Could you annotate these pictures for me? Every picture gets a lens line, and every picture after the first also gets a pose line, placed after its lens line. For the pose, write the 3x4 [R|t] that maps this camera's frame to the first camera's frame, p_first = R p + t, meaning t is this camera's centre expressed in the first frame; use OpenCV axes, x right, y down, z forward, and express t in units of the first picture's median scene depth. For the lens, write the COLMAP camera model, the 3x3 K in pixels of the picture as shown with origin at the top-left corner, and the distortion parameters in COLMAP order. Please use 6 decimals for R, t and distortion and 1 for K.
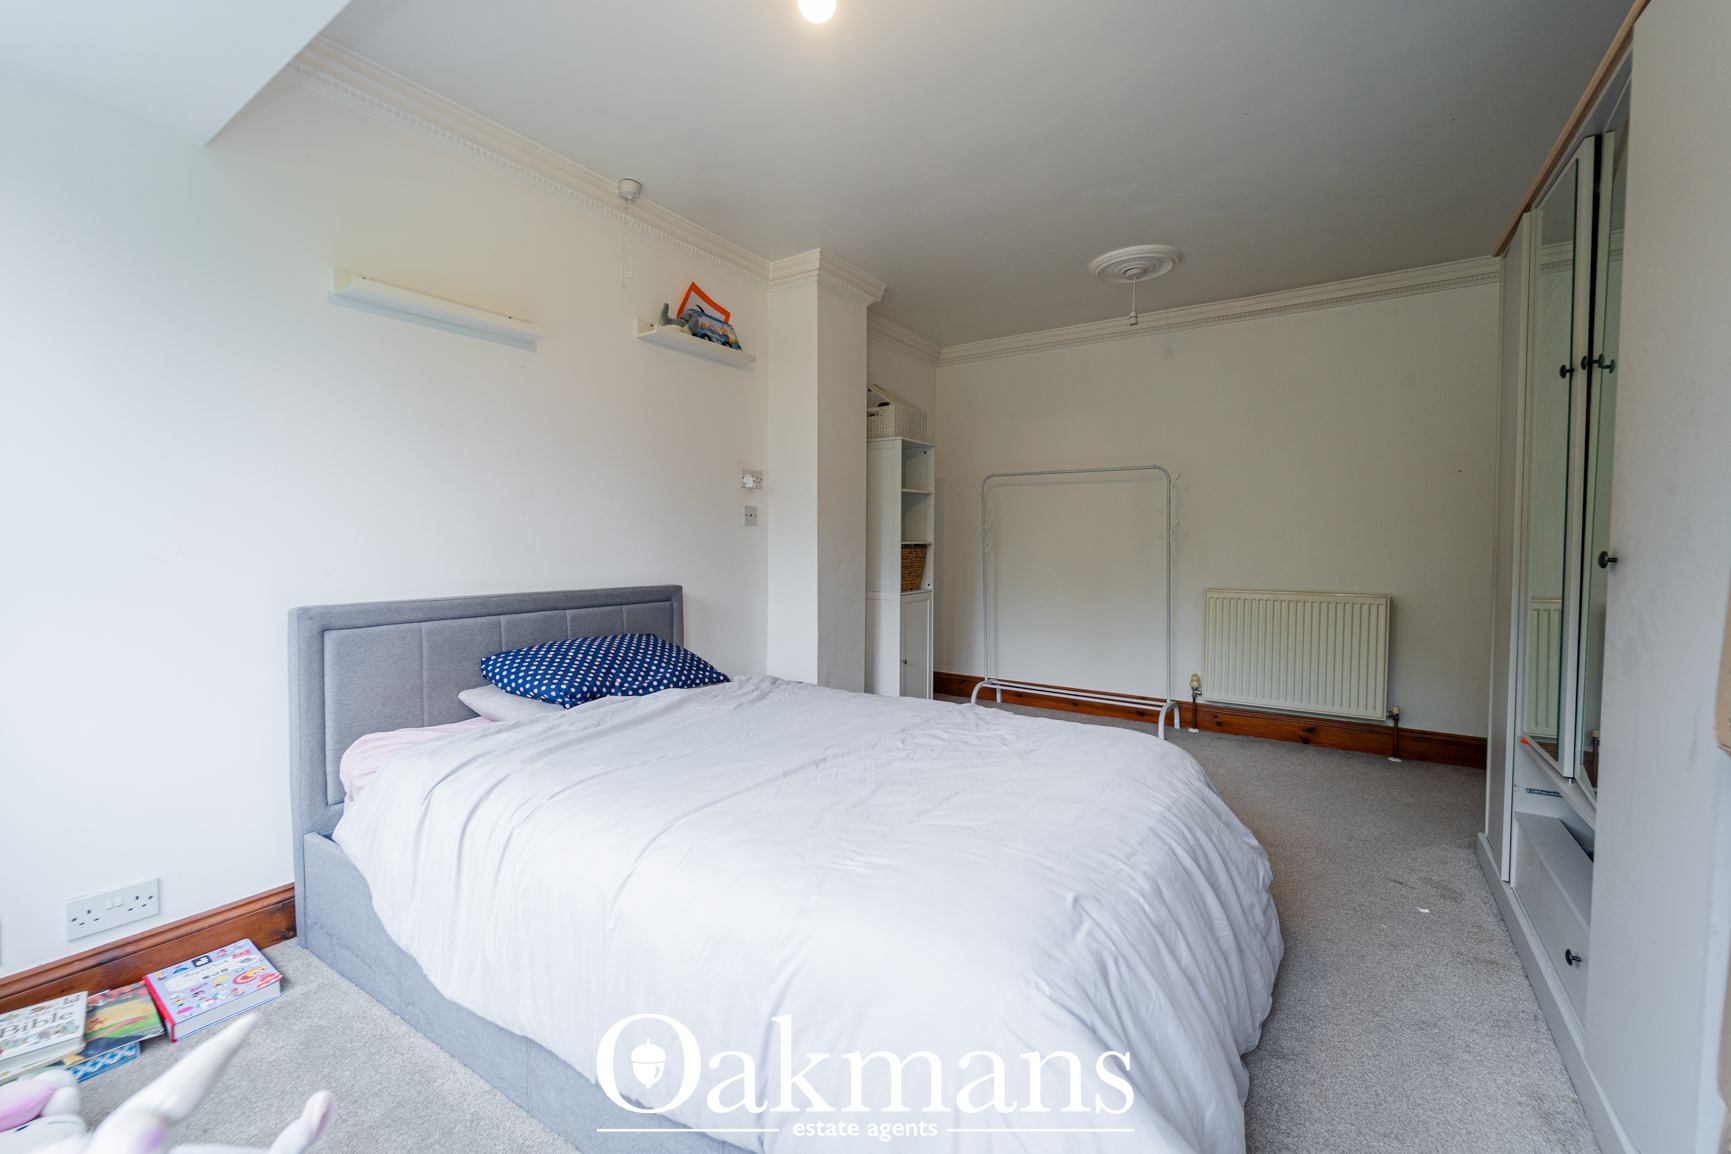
lens RADIAL K [[703.2, 0, 858.2], [0, 703.2, 566.2], [0, 0, 1]] dist [0.000173, -0.000228]
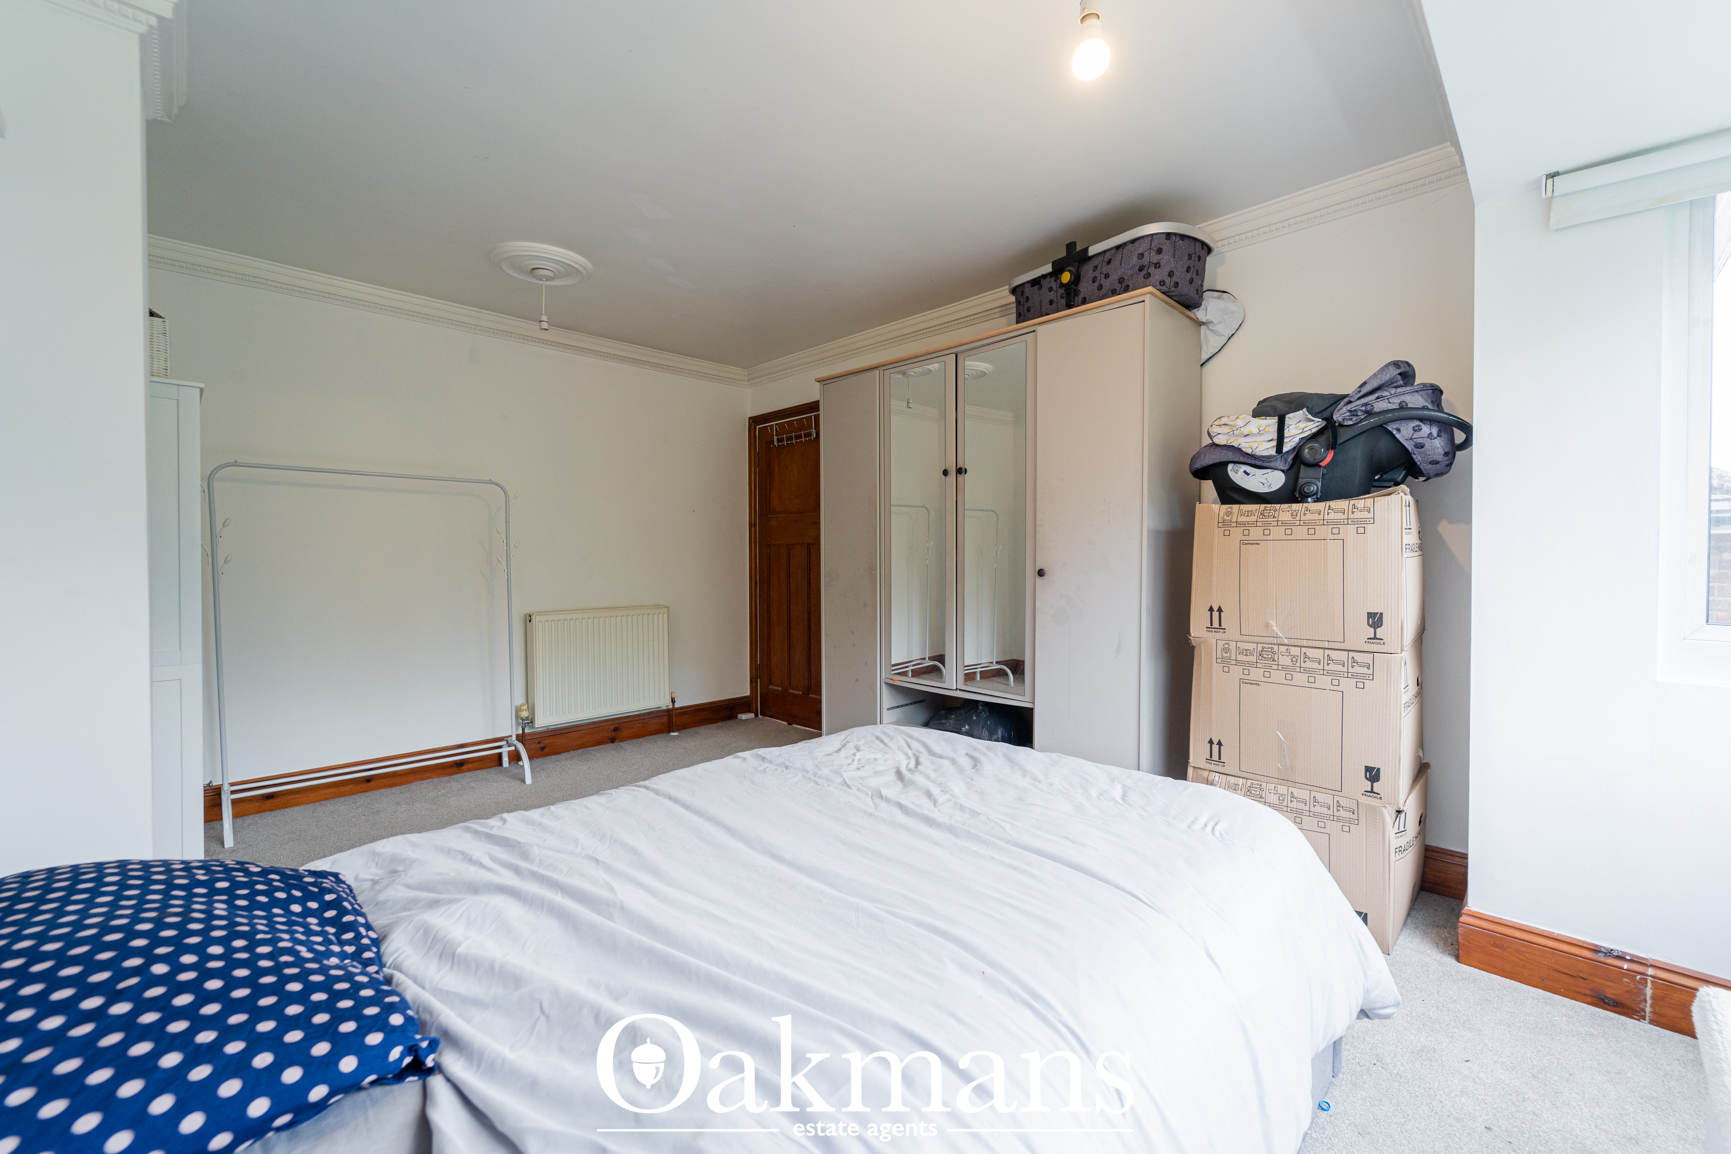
lens RADIAL K [[703.2, 0, 858.2], [0, 703.2, 566.2], [0, 0, 1]] dist [0.000173, -0.000228]
pose [[0.194722, -0.015272, 0.980740, -0.433921], [0.039723, 0.999181, 0.007673, -0.025660], [-0.980054, 0.037464, 0.195169, 0.431812]]
